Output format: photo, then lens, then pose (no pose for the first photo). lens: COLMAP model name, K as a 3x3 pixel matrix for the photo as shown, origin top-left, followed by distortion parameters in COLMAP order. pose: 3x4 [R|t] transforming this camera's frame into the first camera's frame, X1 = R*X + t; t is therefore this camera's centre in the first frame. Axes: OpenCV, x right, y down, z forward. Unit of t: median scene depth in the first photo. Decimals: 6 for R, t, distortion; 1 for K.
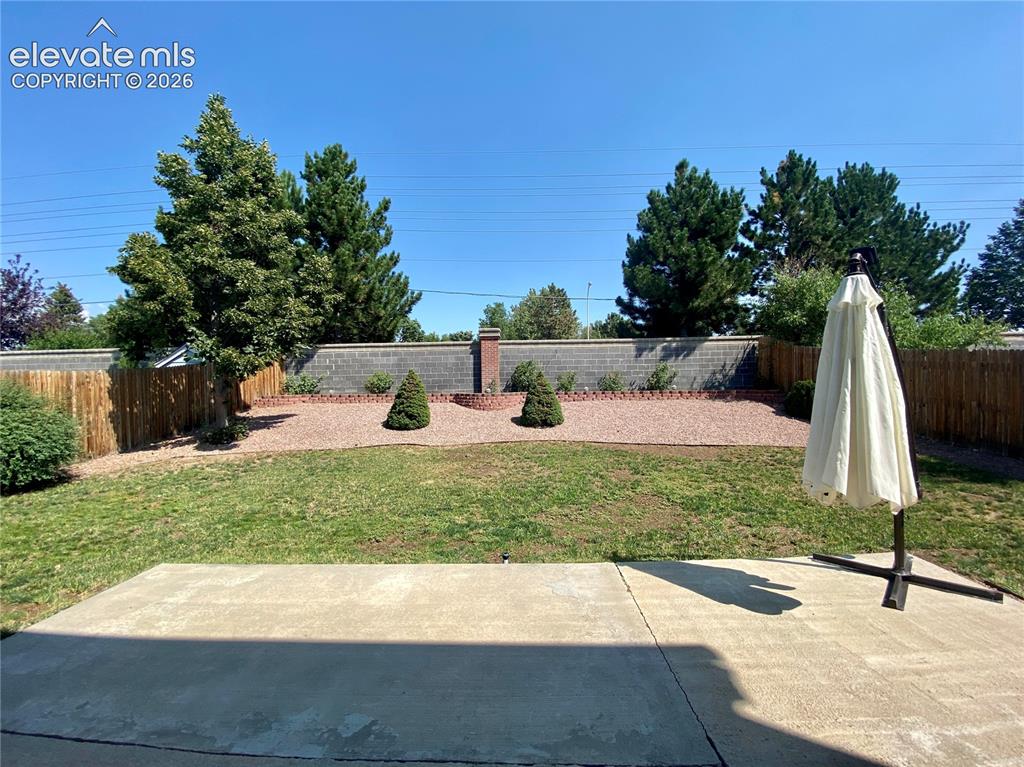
lens RADIAL K [[413.1, 0, 513.4], [0, 413.1, 388.8], [0, 0, 1]] dist [0.010240, -0.014648]
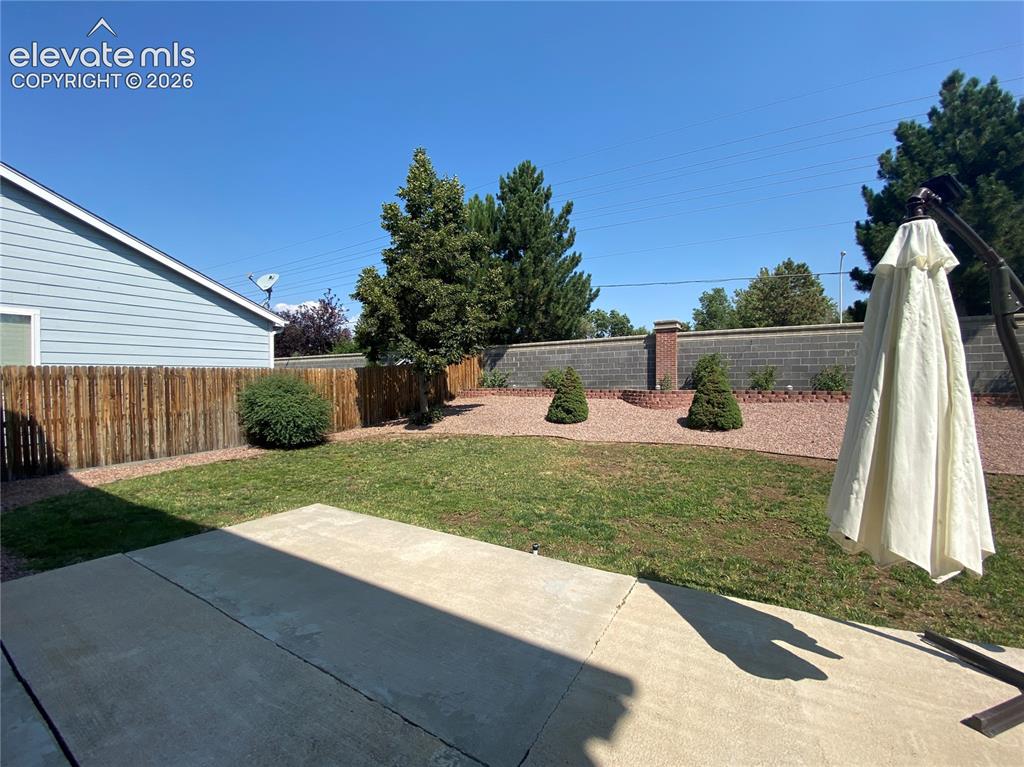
lens RADIAL K [[413.1, 0, 517.8], [0, 413.1, 392.7], [0, 0, 1]] dist [0.010240, -0.014648]
pose [[0.874466, 0.024701, -0.484458, 0.170567], [-0.014262, 0.999580, 0.025221, -0.004071], [0.484878, -0.015146, 0.874451, 0.027961]]
